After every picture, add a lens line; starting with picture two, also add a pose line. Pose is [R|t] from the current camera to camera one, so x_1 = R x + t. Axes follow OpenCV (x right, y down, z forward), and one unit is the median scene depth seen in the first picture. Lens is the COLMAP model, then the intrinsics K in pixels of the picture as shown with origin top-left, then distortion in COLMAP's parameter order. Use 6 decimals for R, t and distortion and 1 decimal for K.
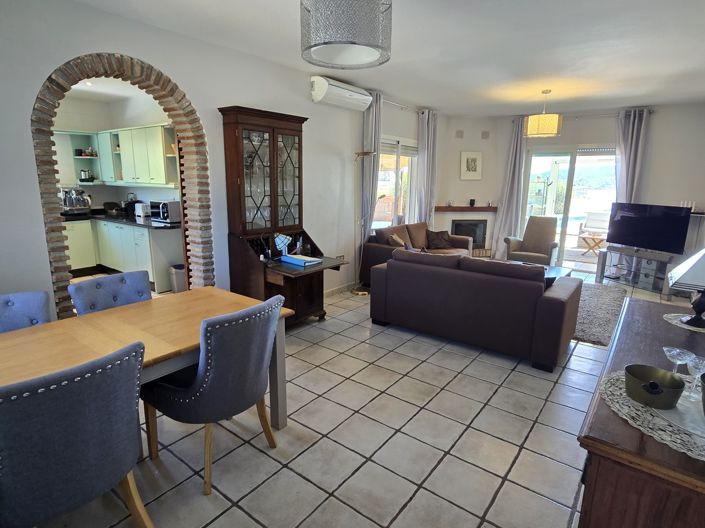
lens RADIAL K [[390.7, 0, 355.9], [0, 390.7, 262.7], [0, 0, 1]] dist [-0.001366, -0.001993]
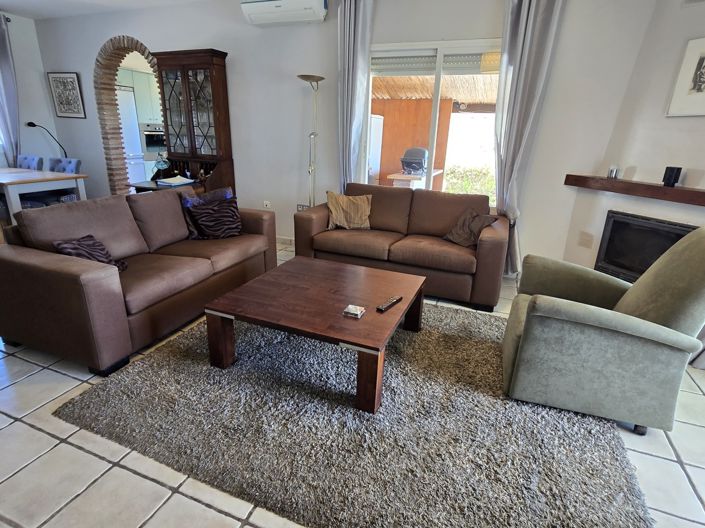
lens RADIAL K [[390.7, 0, 355.9], [0, 390.7, 262.7], [0, 0, 1]] dist [-0.001366, -0.001993]
pose [[0.267560, 0.300700, -0.915419, 1.065669], [-0.229584, 0.942589, 0.242522, -0.172141], [0.935790, 0.145277, 0.321235, 1.084113]]
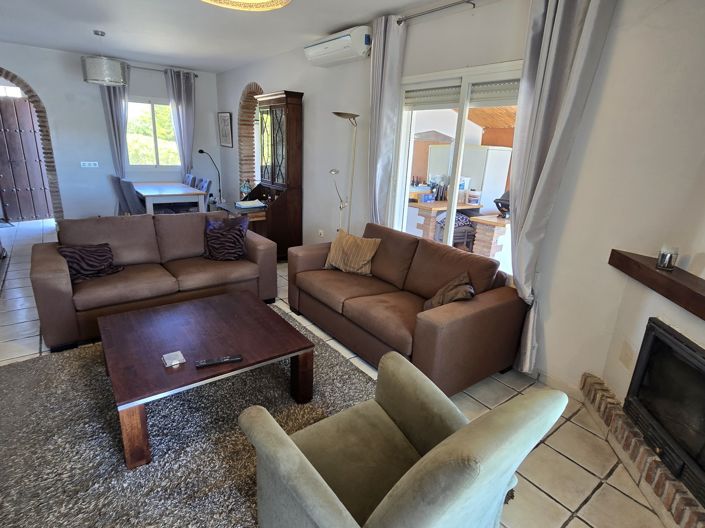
lens RADIAL K [[390.7, 0, 355.9], [0, 390.7, 262.7], [0, 0, 1]] dist [-0.001366, -0.001993]
pose [[-0.281524, 0.251496, -0.926010, 0.982943], [-0.254347, 0.910963, 0.324736, -0.325589], [0.925231, 0.326949, -0.192491, 1.535891]]
